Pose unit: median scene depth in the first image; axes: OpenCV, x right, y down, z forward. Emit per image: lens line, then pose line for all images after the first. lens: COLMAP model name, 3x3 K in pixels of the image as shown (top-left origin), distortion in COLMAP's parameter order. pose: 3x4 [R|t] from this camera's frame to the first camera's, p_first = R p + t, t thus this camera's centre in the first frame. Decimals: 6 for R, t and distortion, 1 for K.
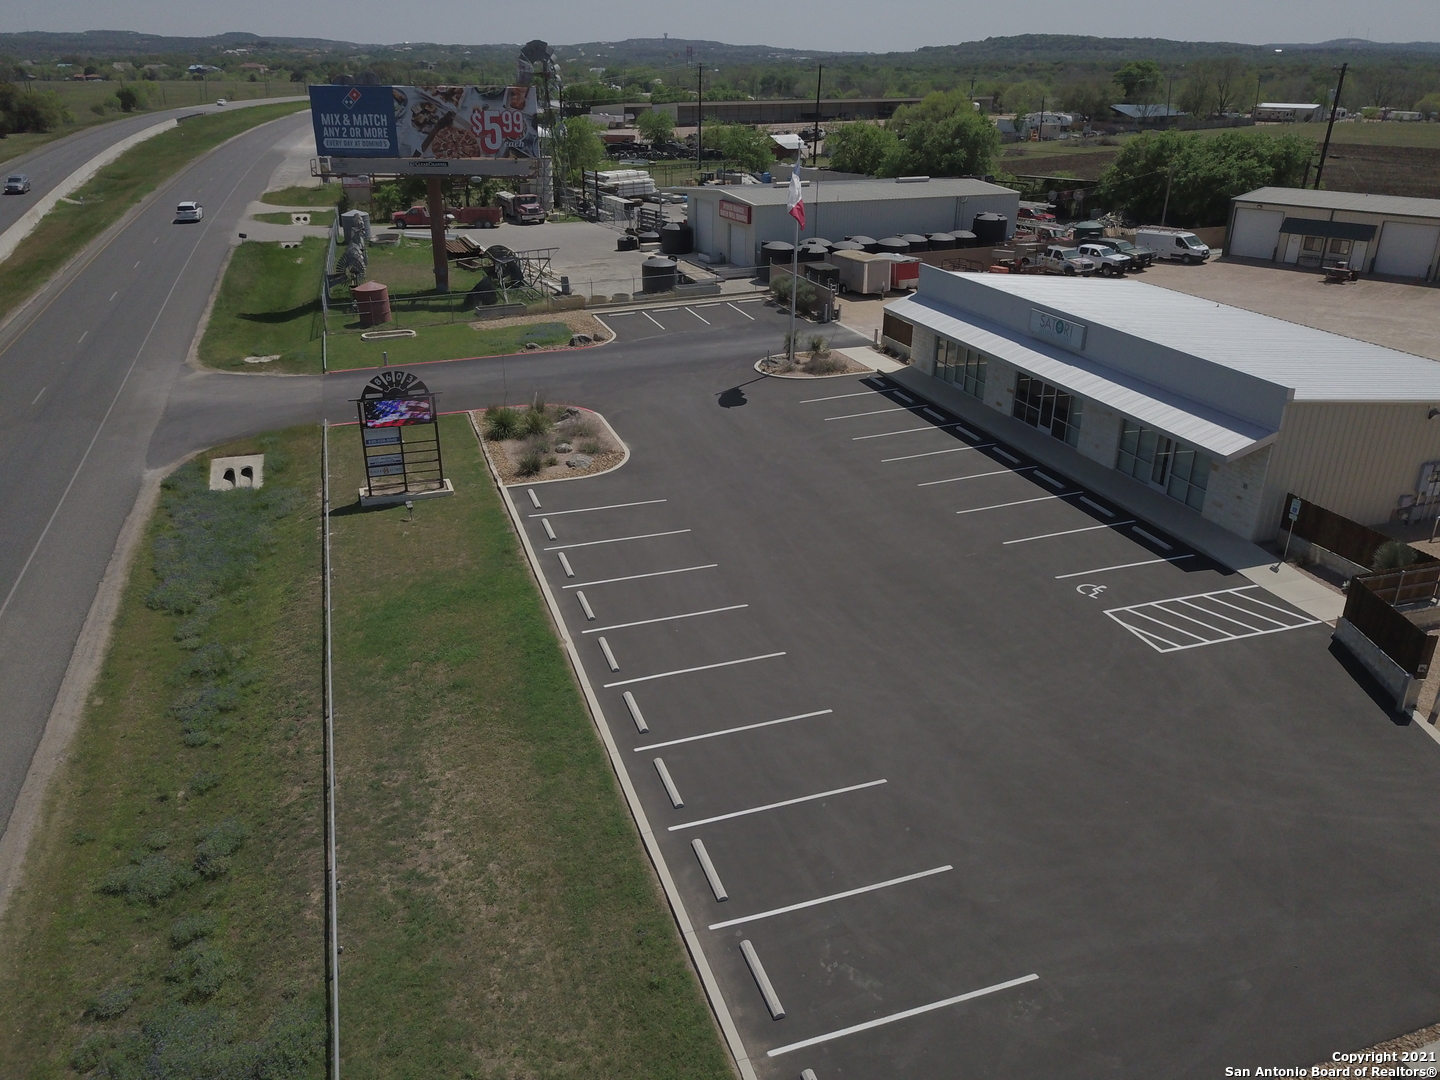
lens RADIAL K [[1105.8, 0, 717.5], [0, 1105.8, 536.7], [0, 0, 1]] dist [0.008217, -0.005298]
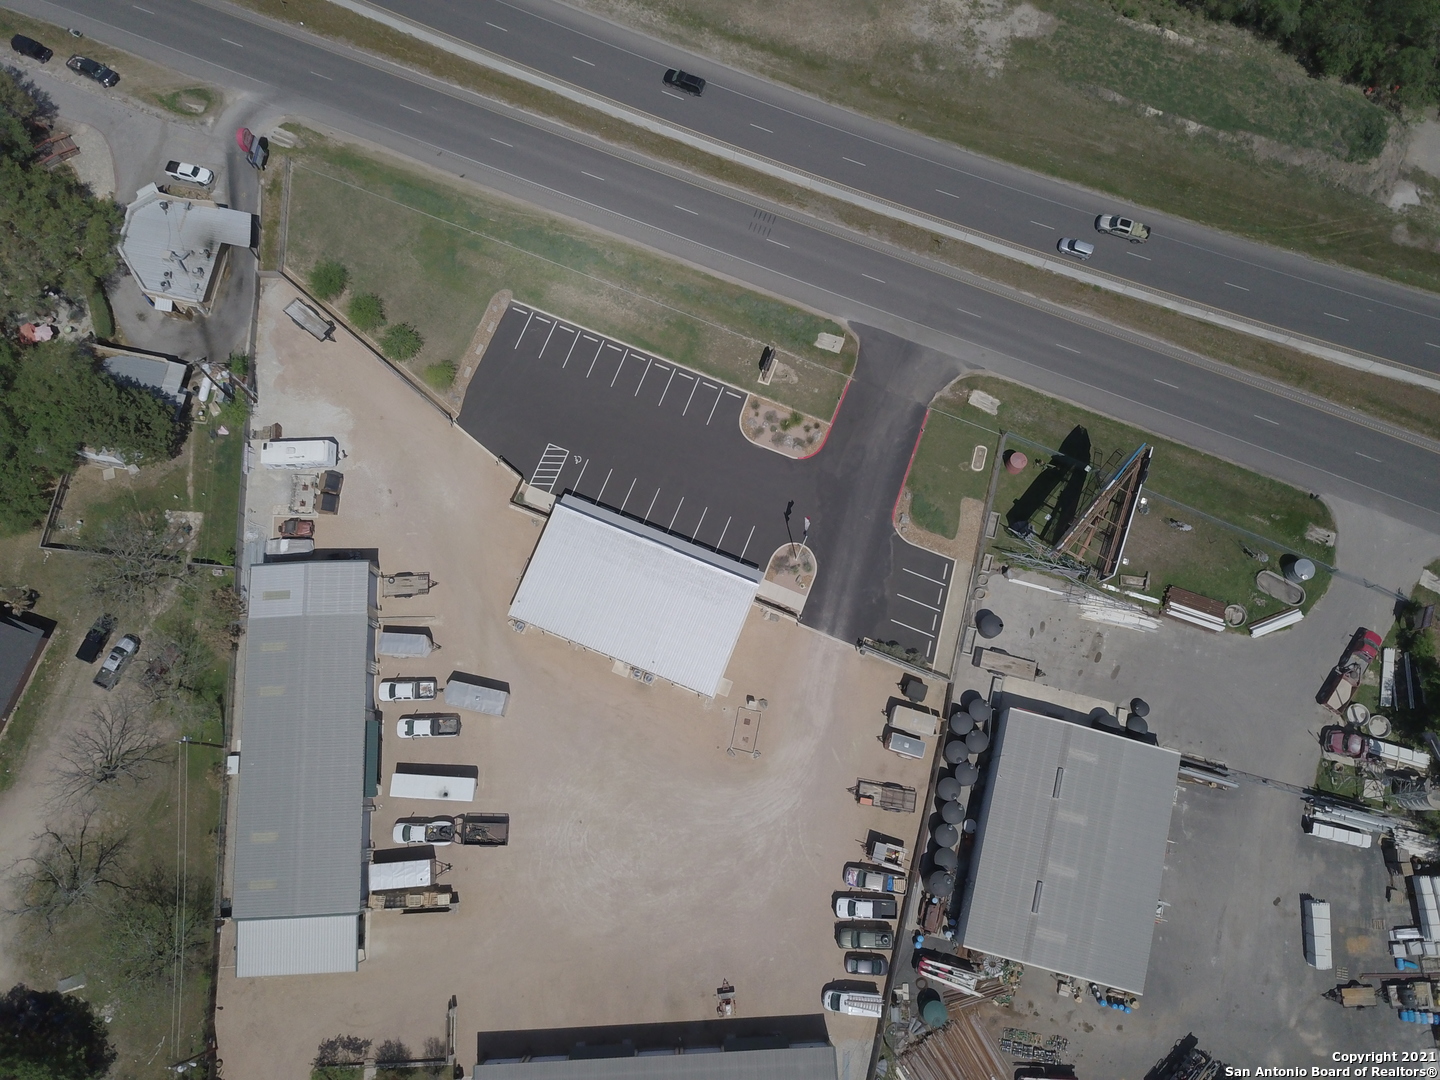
lens RADIAL K [[1105.8, 0, 713.9], [0, 1105.8, 537.0], [0, 0, 1]] dist [0.008217, -0.005298]
pose [[-0.647490, 0.736474, -0.195865, 0.451567], [-0.322280, -0.031722, 0.946113, -1.728490], [0.690574, 0.675722, 0.257890, 0.241773]]
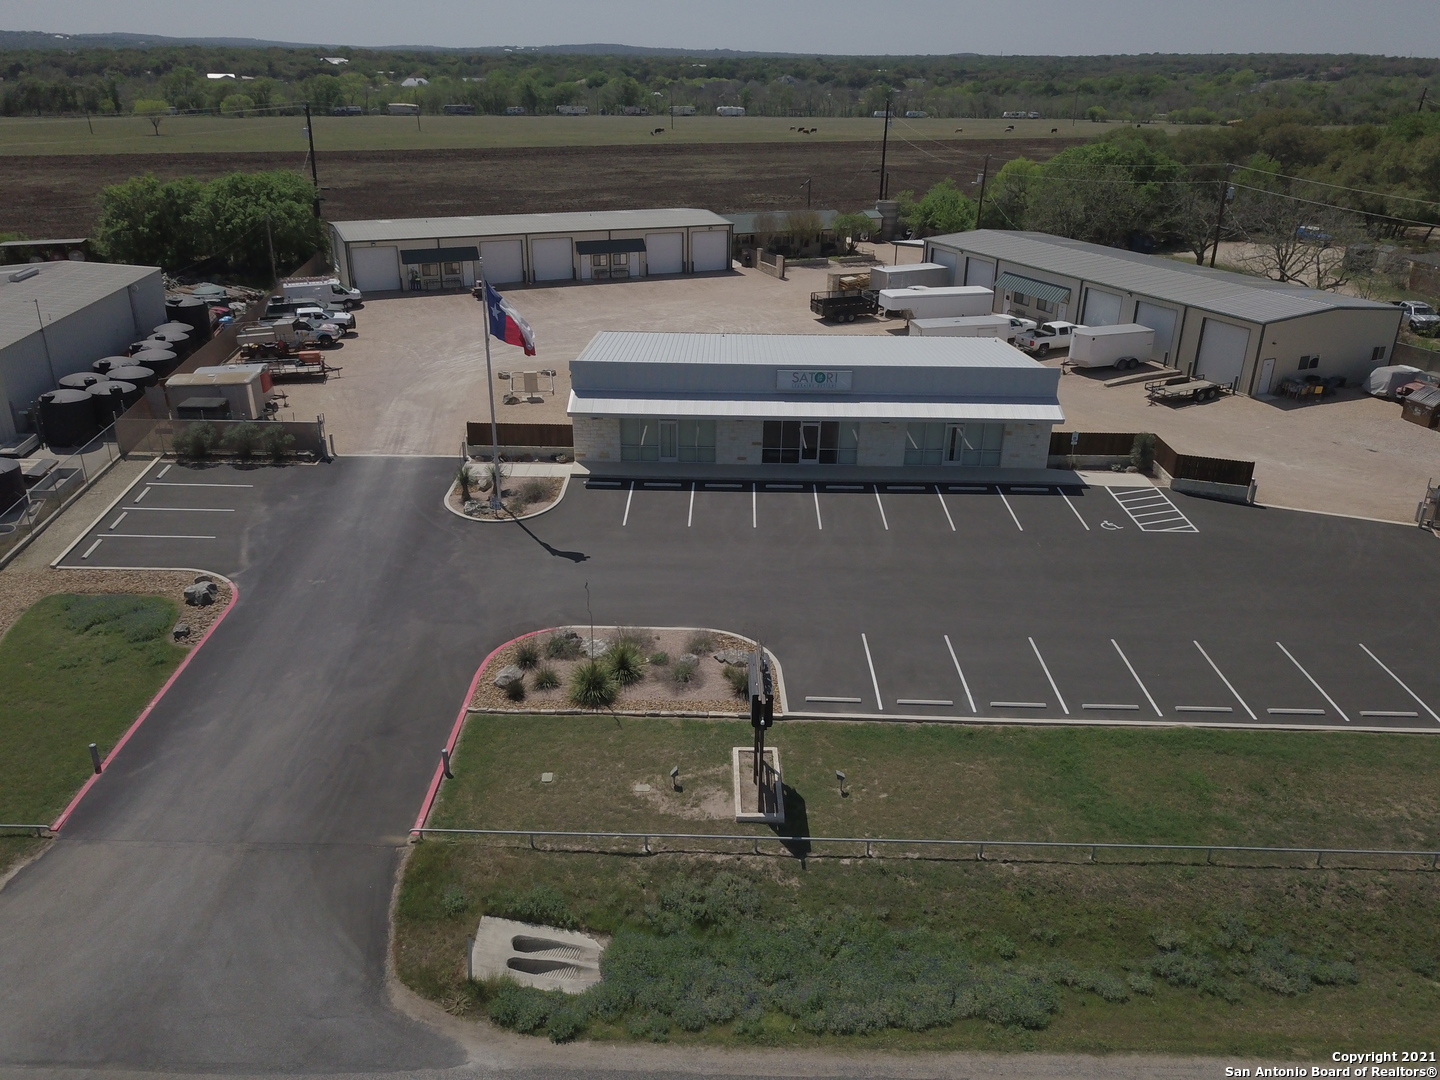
lens RADIAL K [[1105.8, 0, 718.5], [0, 1105.8, 537.6], [0, 0, 1]] dist [0.008217, -0.005298]
pose [[0.320025, -0.376650, 0.869321, -0.527371], [0.360668, 0.896921, 0.255835, -0.236740], [-0.876072, 0.231663, 0.422883, 0.385941]]
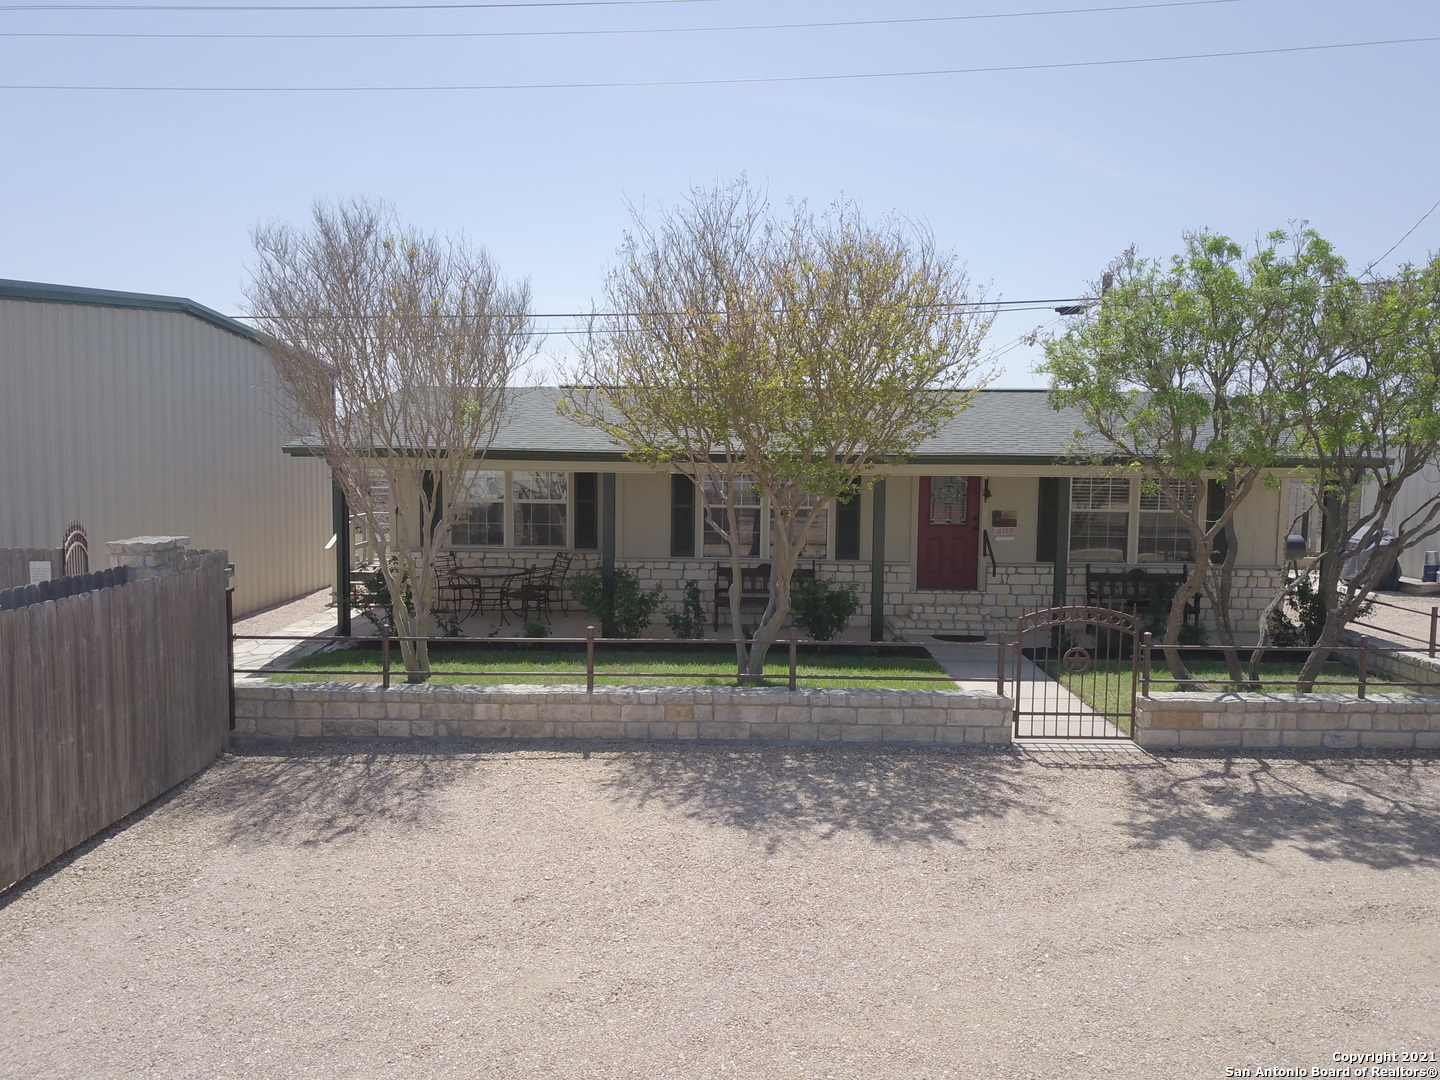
lens RADIAL K [[1105.8, 0, 720.6], [0, 1105.8, 533.9], [0, 0, 1]] dist [0.008217, -0.005298]
pose [[0.682819, -0.054365, 0.728562, 0.872365], [0.280326, 0.940393, -0.192554, -0.138615], [-0.674667, 0.335715, 0.657359, 0.736348]]
